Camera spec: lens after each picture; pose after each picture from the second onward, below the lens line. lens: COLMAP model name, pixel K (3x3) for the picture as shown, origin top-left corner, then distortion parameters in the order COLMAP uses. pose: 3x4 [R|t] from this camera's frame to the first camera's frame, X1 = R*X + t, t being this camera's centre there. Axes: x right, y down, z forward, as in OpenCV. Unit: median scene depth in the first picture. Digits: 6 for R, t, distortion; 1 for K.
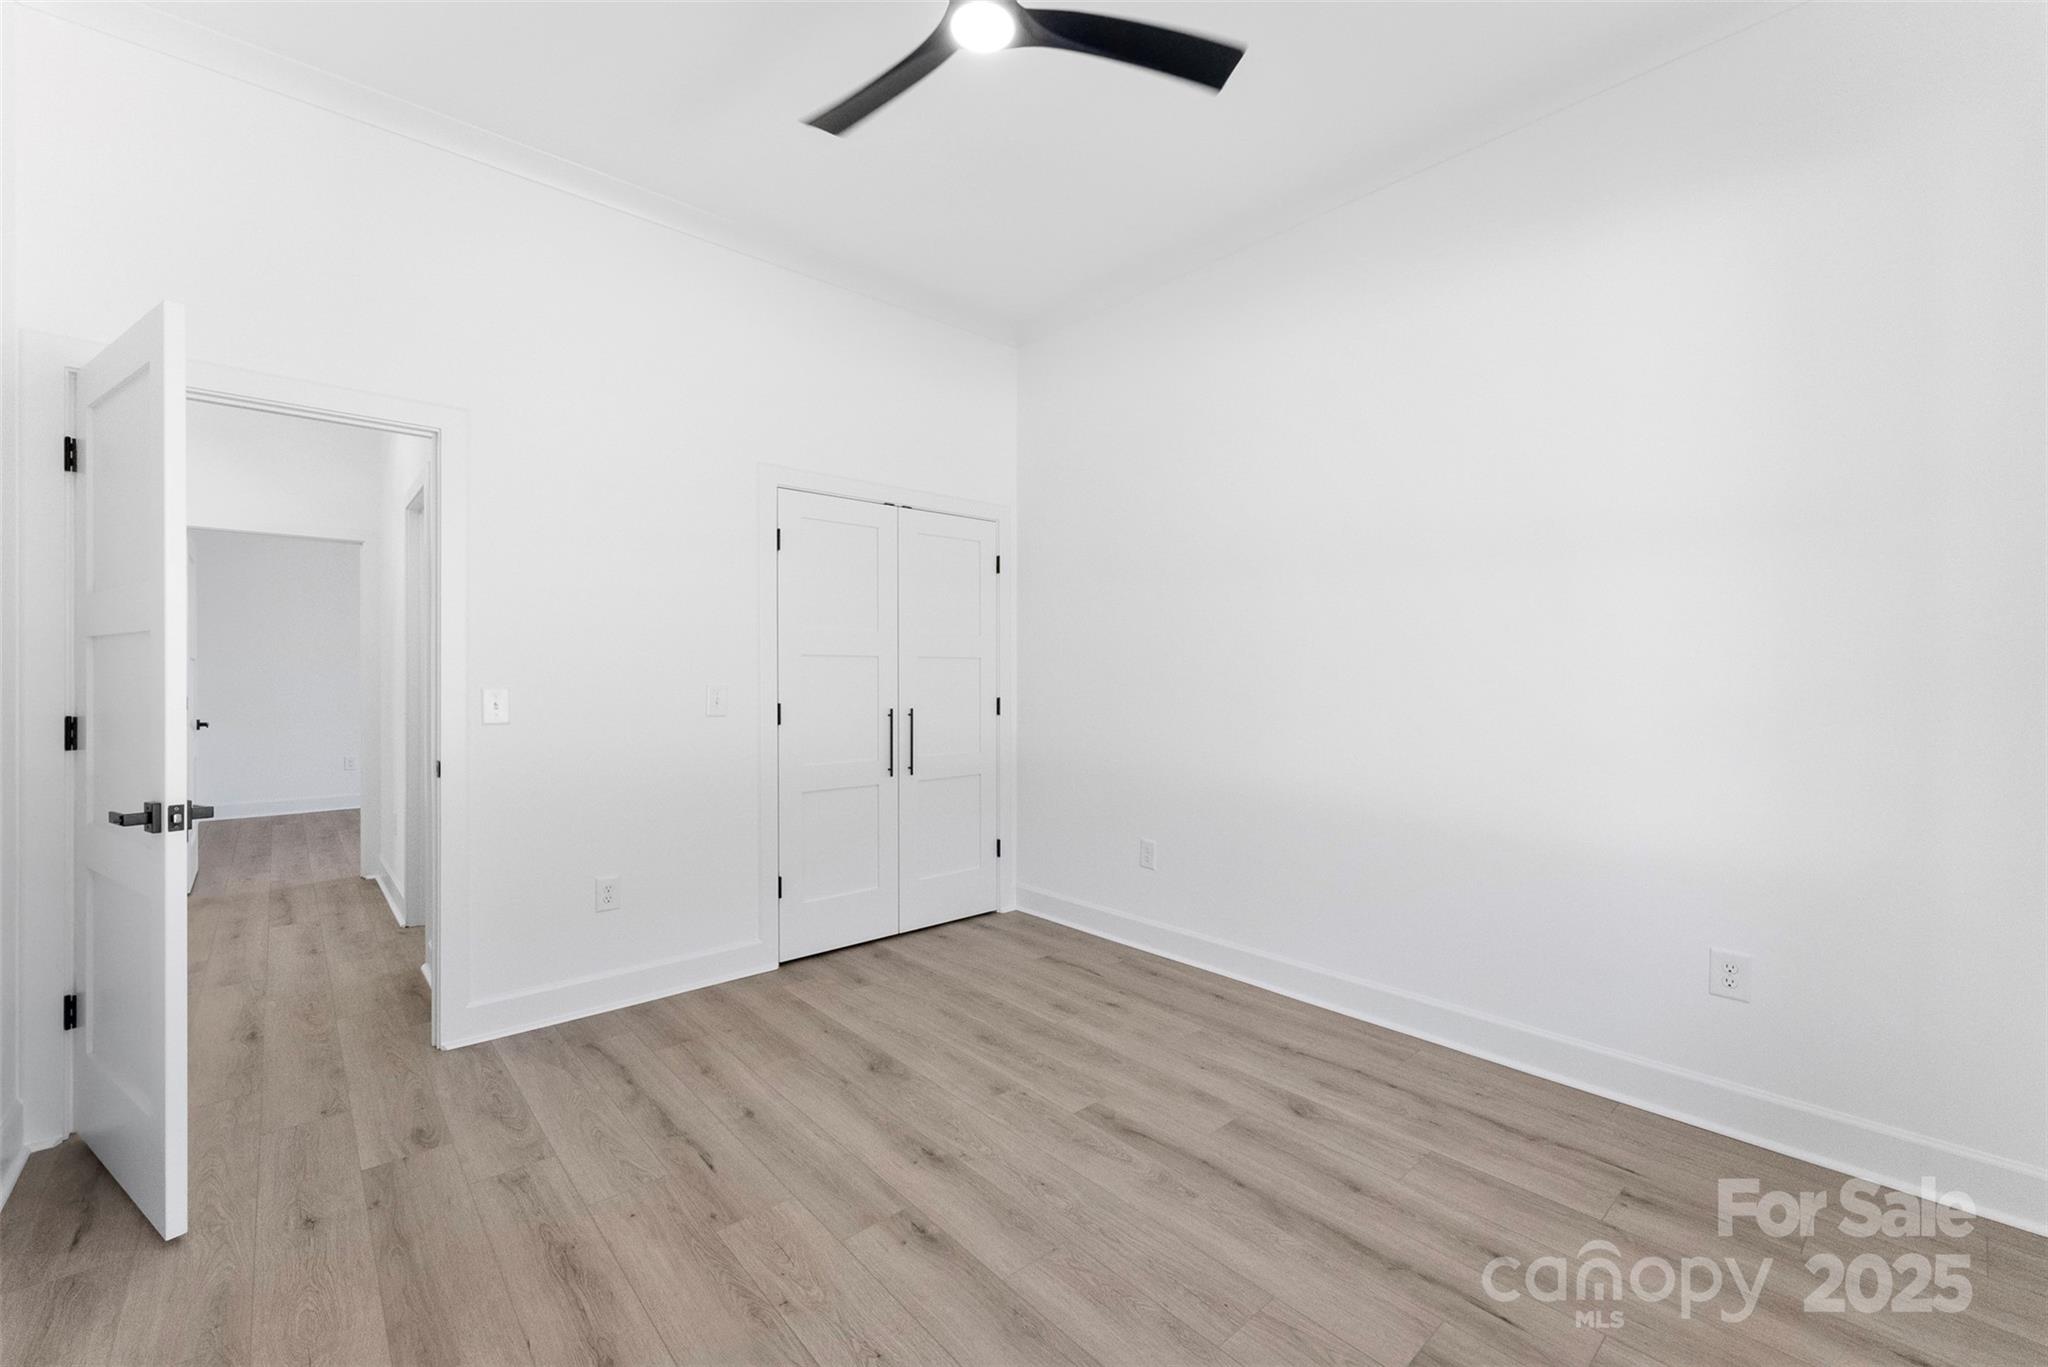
lens RADIAL K [[828.0, 0, 1017.5], [0, 828.0, 672.9], [0, 0, 1]] dist [-0.002994, 0.000916]
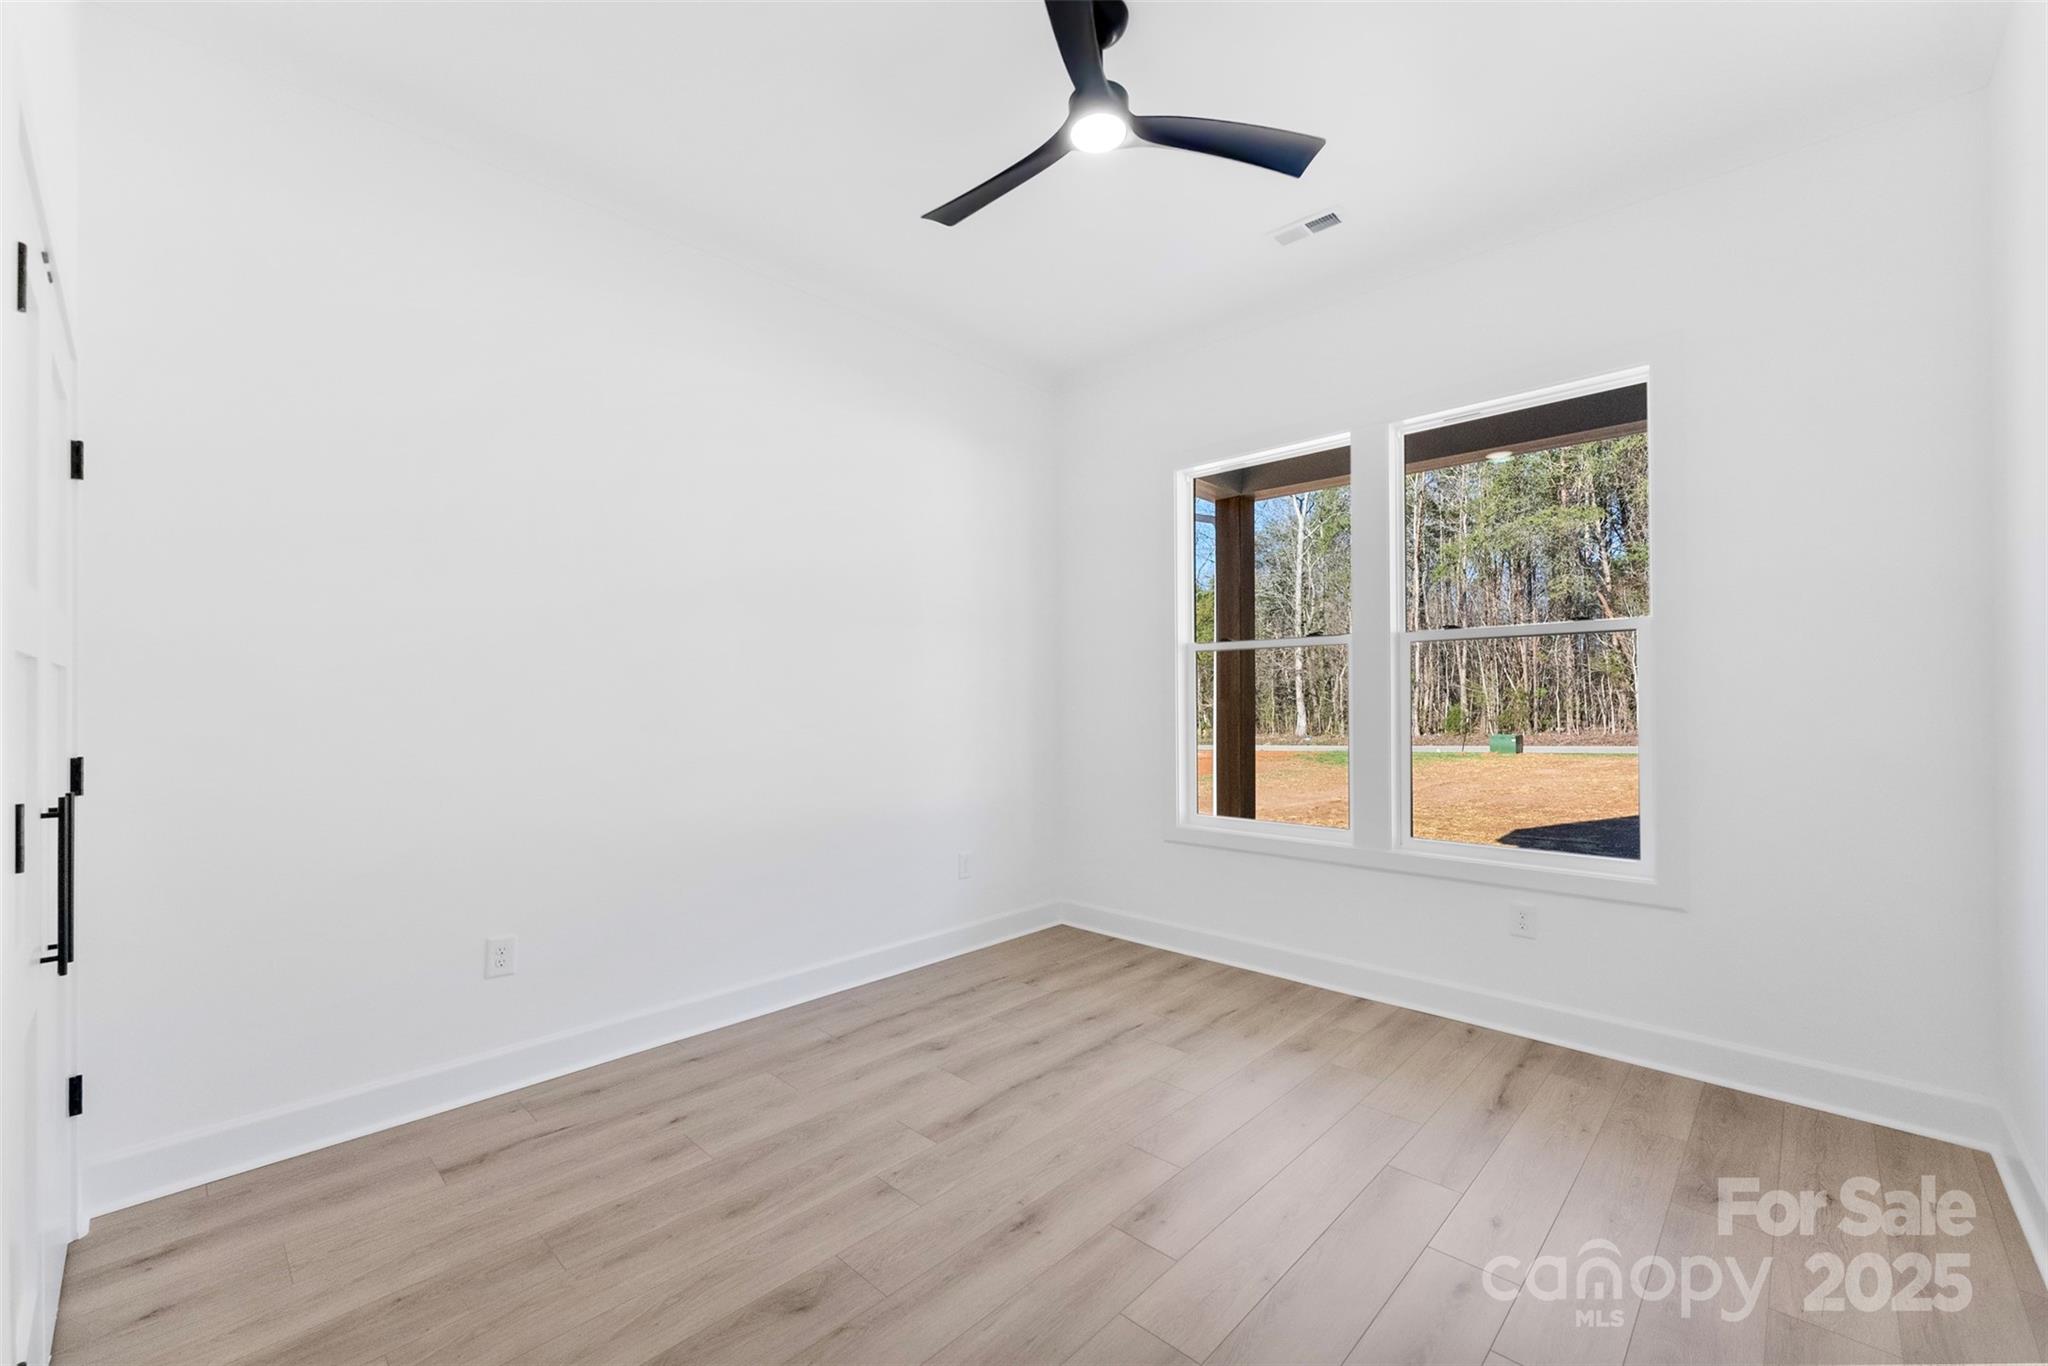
lens RADIAL K [[828.0, 0, 1018.3], [0, 828.0, 698.2], [0, 0, 1]] dist [-0.002994, 0.000916]
pose [[-0.080309, -0.002982, 0.996766, -0.838855], [-0.005430, 0.999982, 0.002554, -0.011861], [-0.996755, -0.005207, -0.080323, 0.876695]]
